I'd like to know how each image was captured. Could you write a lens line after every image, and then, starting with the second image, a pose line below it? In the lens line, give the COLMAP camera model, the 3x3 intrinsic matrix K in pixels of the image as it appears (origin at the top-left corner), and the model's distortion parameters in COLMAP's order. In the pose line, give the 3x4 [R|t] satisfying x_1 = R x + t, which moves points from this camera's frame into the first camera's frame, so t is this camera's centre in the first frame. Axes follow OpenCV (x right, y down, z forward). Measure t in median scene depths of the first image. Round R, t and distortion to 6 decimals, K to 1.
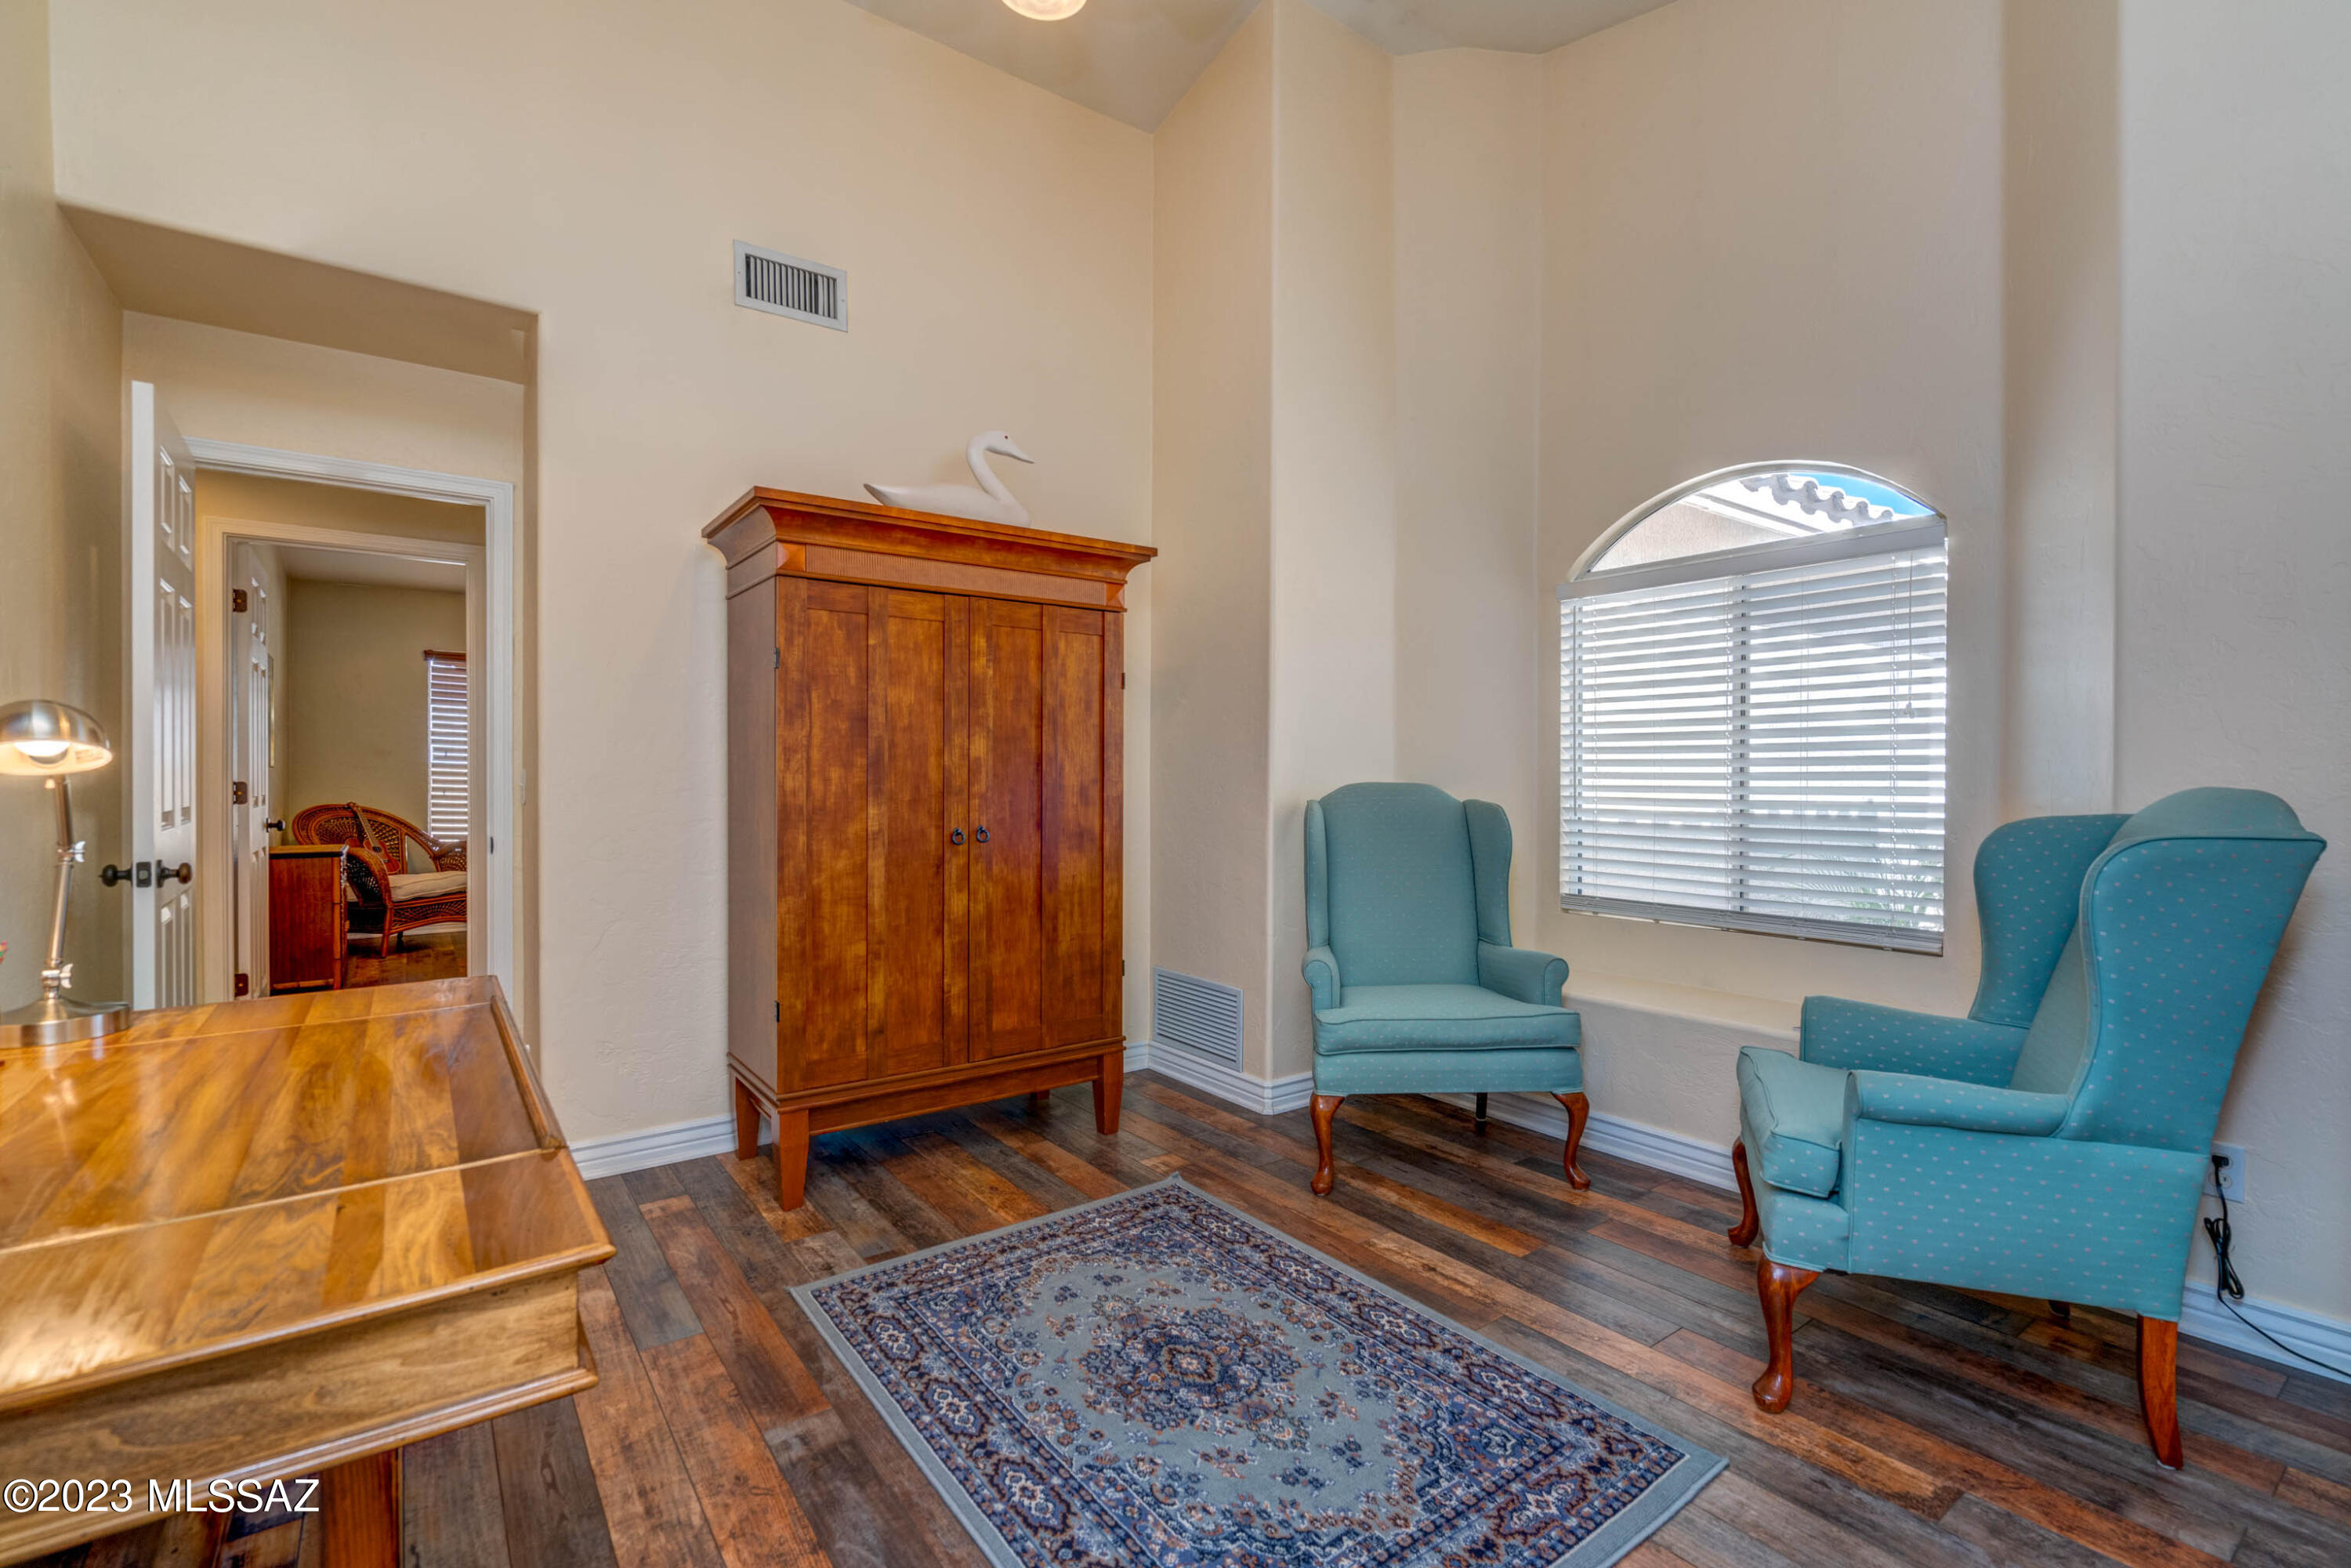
lens RADIAL K [[1068.8, 0, 1180.5], [0, 1068.8, 780.5], [0, 0, 1]] dist [-0.001527, 0.000276]
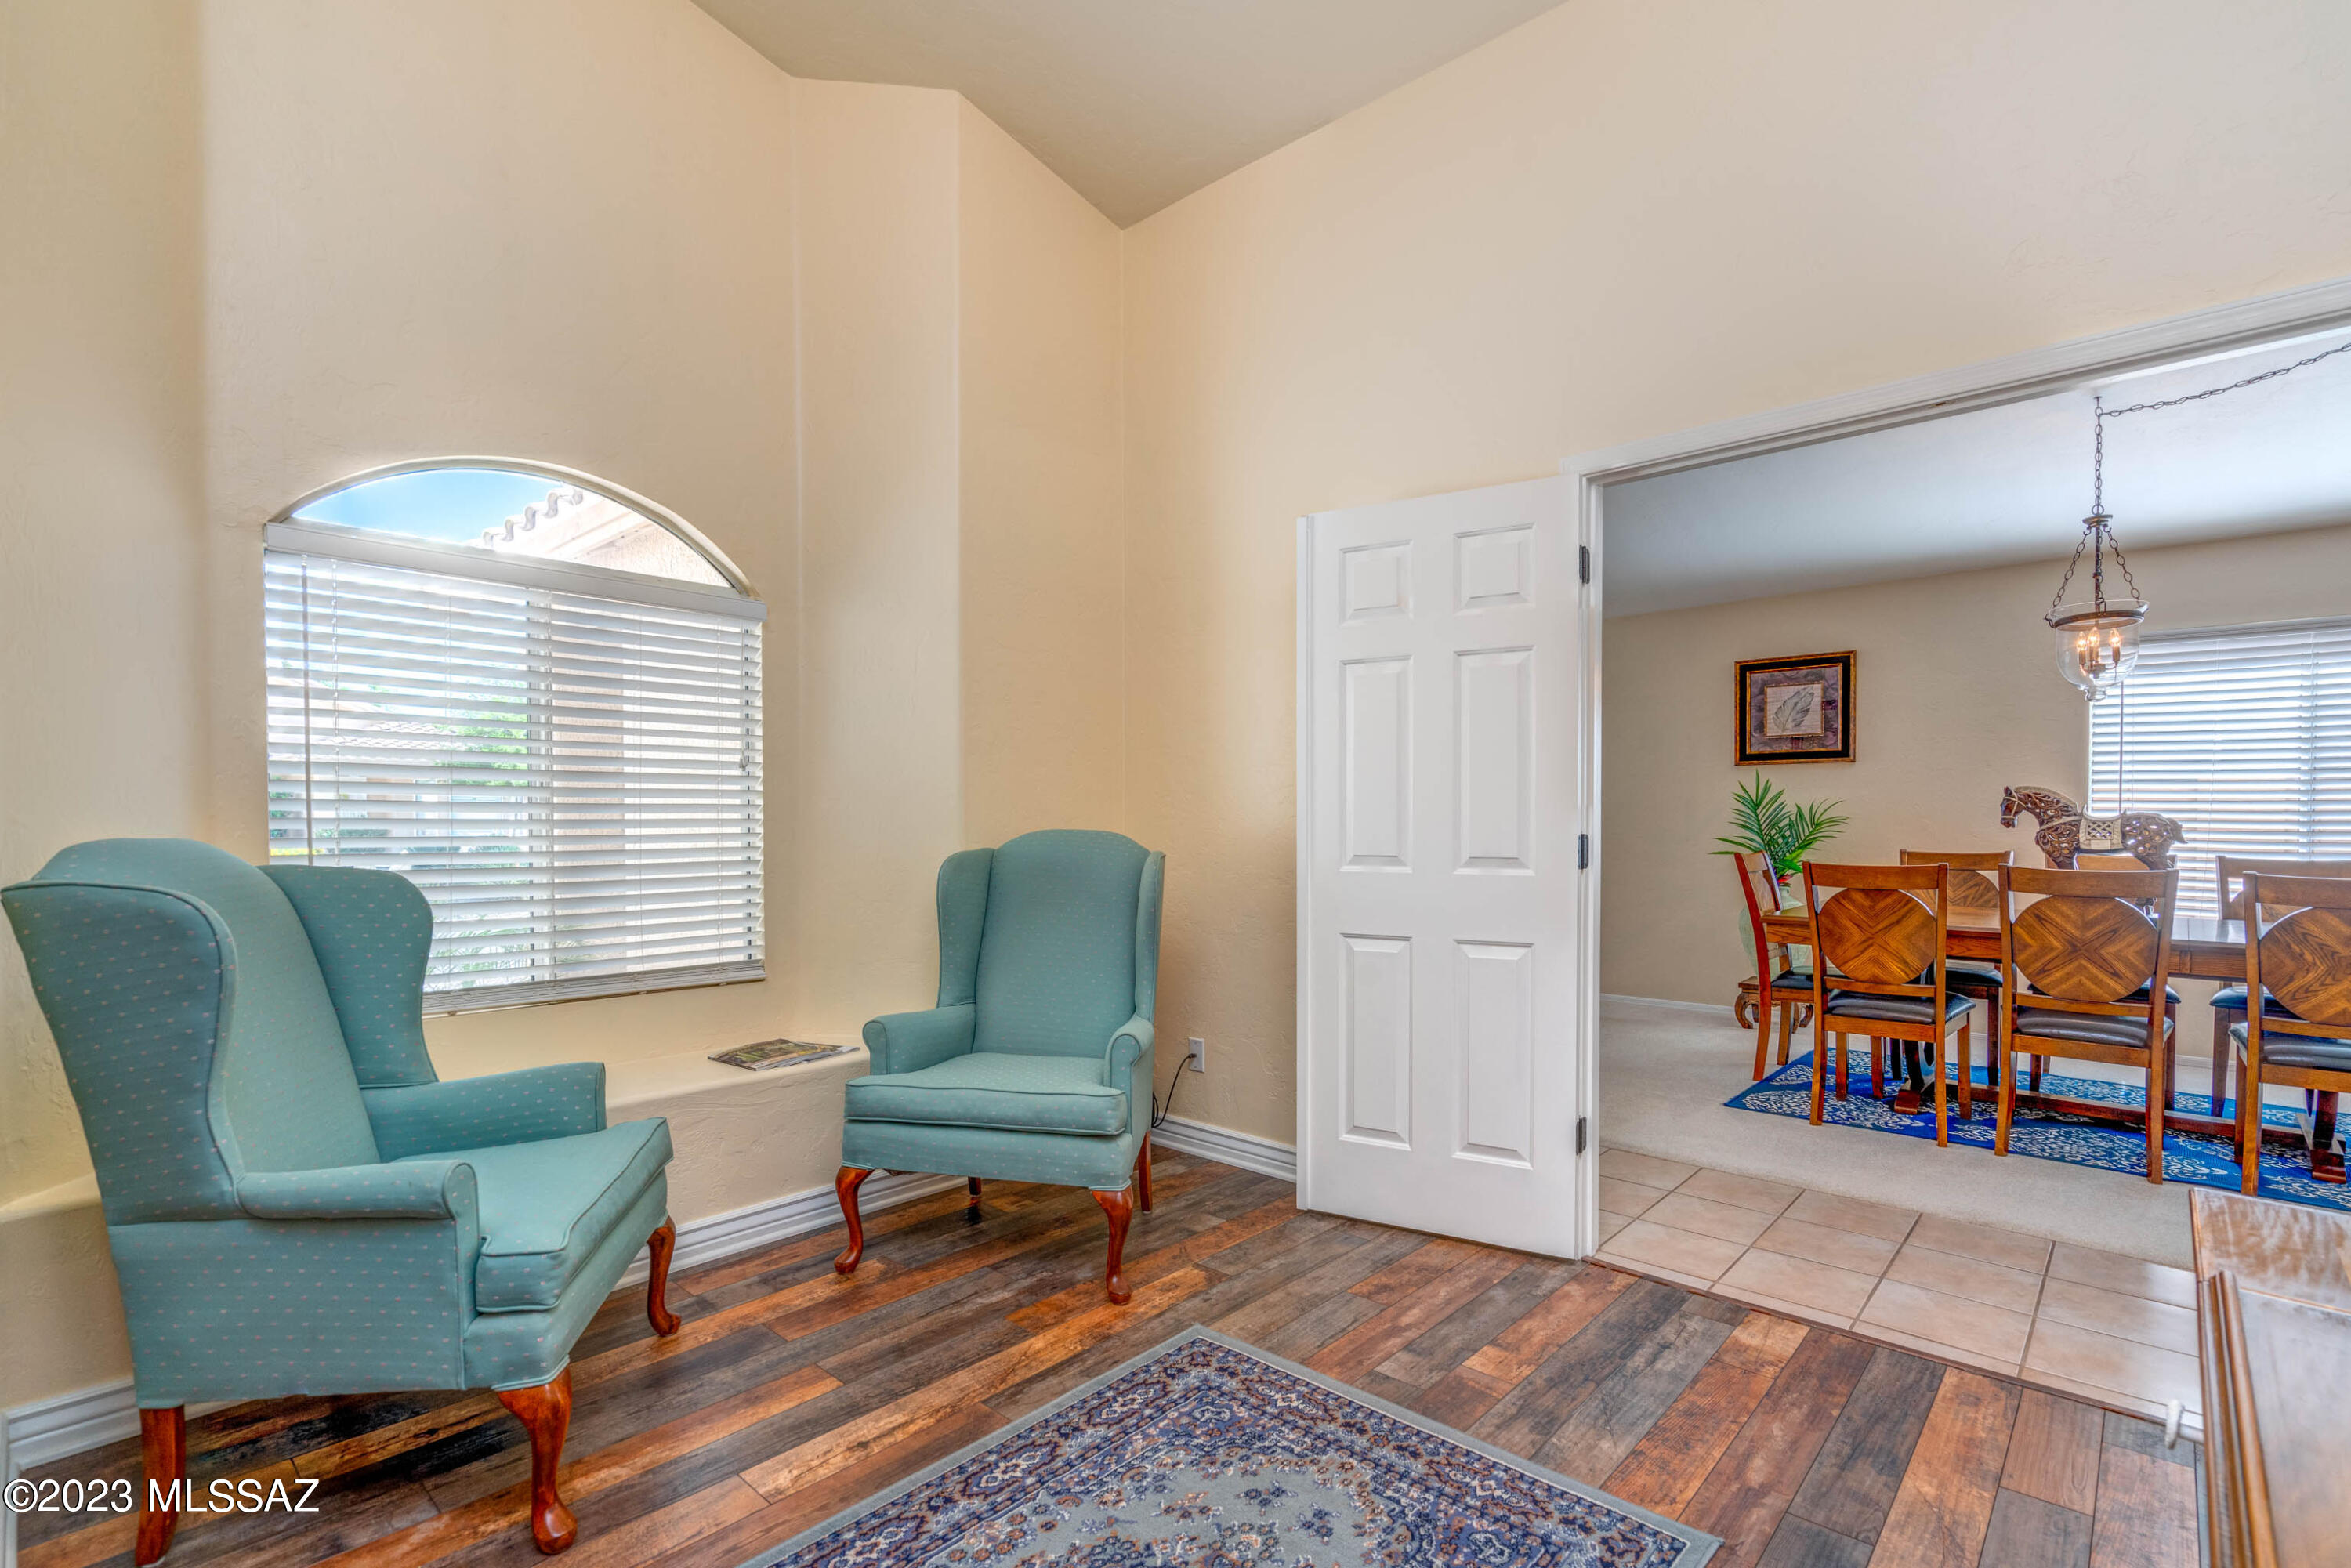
lens RADIAL K [[1068.8, 0, 1180.8], [0, 1068.8, 802.5], [0, 0, 1]] dist [-0.001527, 0.000276]
pose [[-0.196759, 0.014091, 0.980351, -0.649056], [0.002121, 0.999901, -0.013946, -0.011175], [-0.980450, -0.000664, -0.196770, 1.000388]]
